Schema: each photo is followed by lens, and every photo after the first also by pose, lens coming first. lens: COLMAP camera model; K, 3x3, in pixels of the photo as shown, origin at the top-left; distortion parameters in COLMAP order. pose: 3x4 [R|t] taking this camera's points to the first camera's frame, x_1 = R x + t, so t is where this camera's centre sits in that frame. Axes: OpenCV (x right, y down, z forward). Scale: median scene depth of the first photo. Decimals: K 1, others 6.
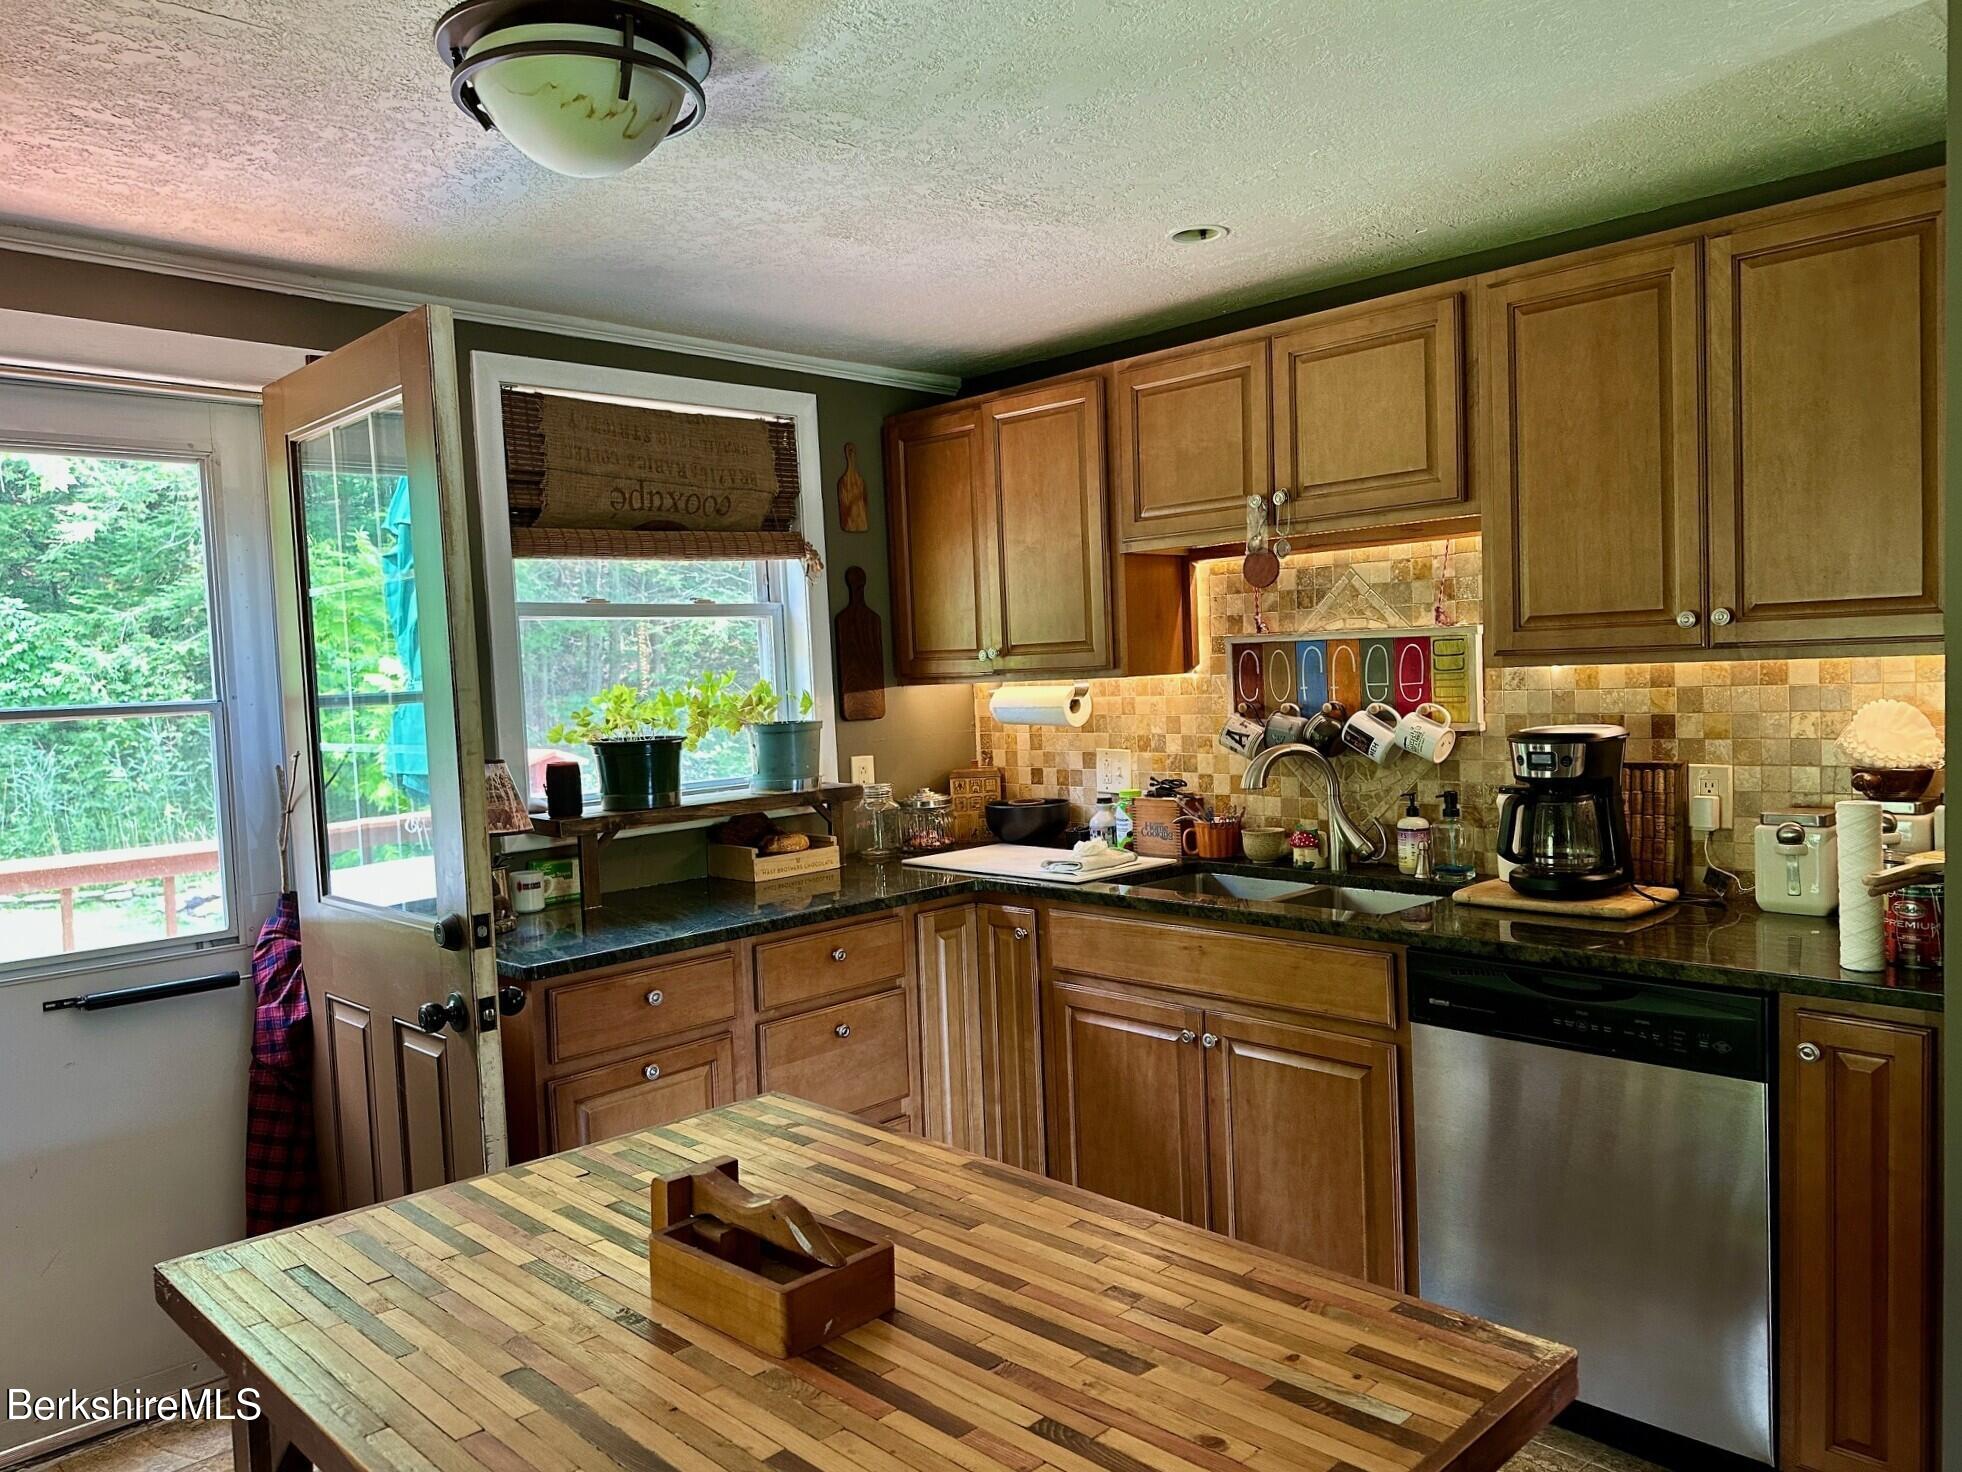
lens RADIAL K [[1374.1, 0, 957.5], [0, 1374.1, 743.0], [0, 0, 1]] dist [0.056060, -0.071327]
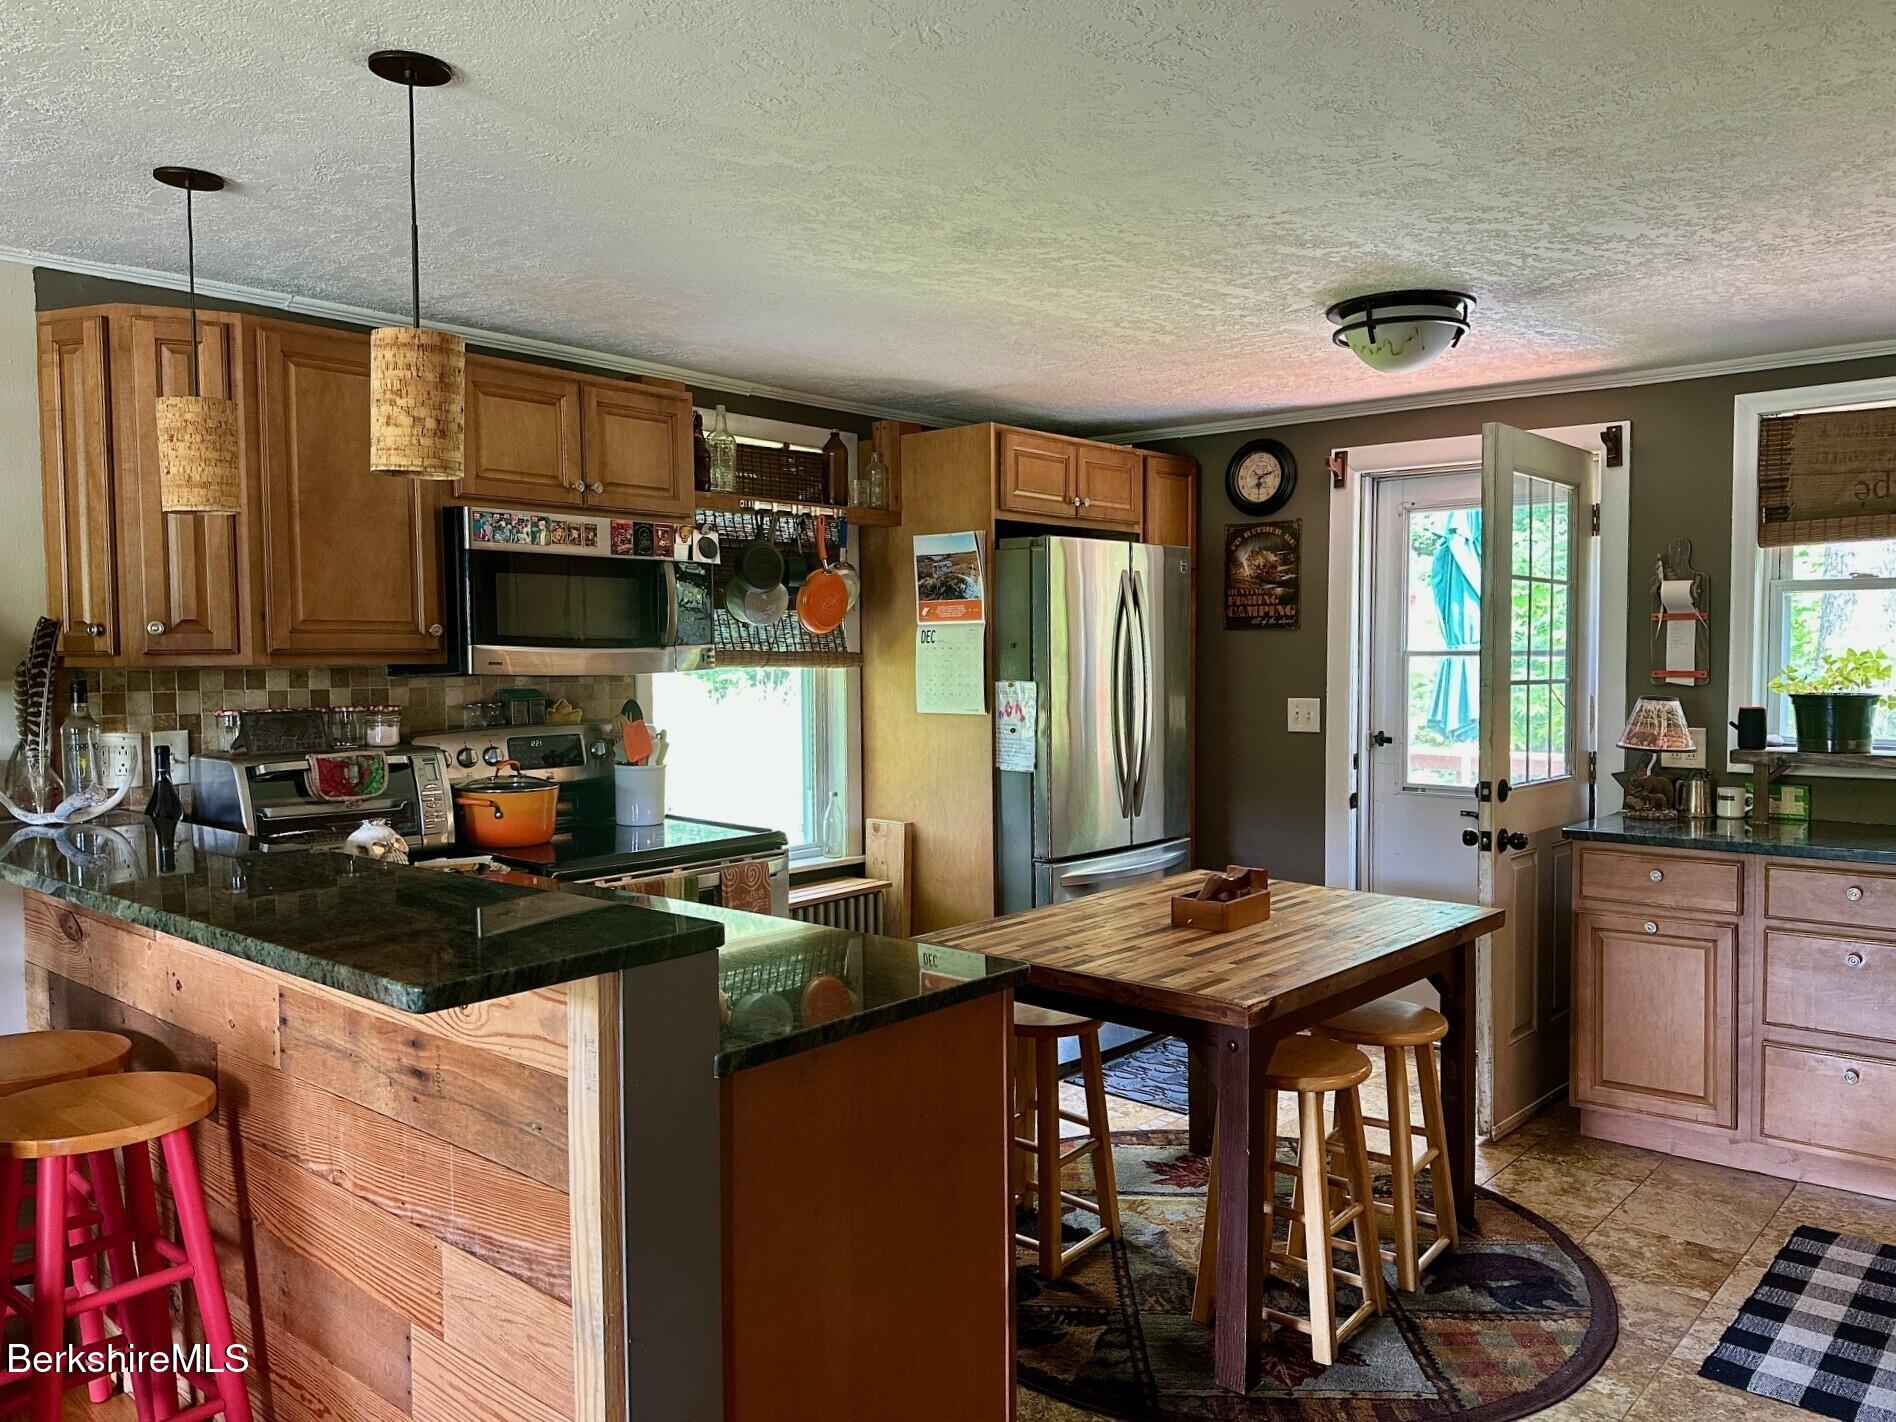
lens RADIAL K [[1418.6, 0, 938.5], [0, 1418.6, 727.8], [0, 0, 1]] dist [0.071913, -0.076645]
pose [[0.071281, 0.088521, -0.993520, 0.995976], [-0.051839, 0.995037, 0.084937, -0.041226], [0.996108, 0.045448, 0.075516, 0.140735]]
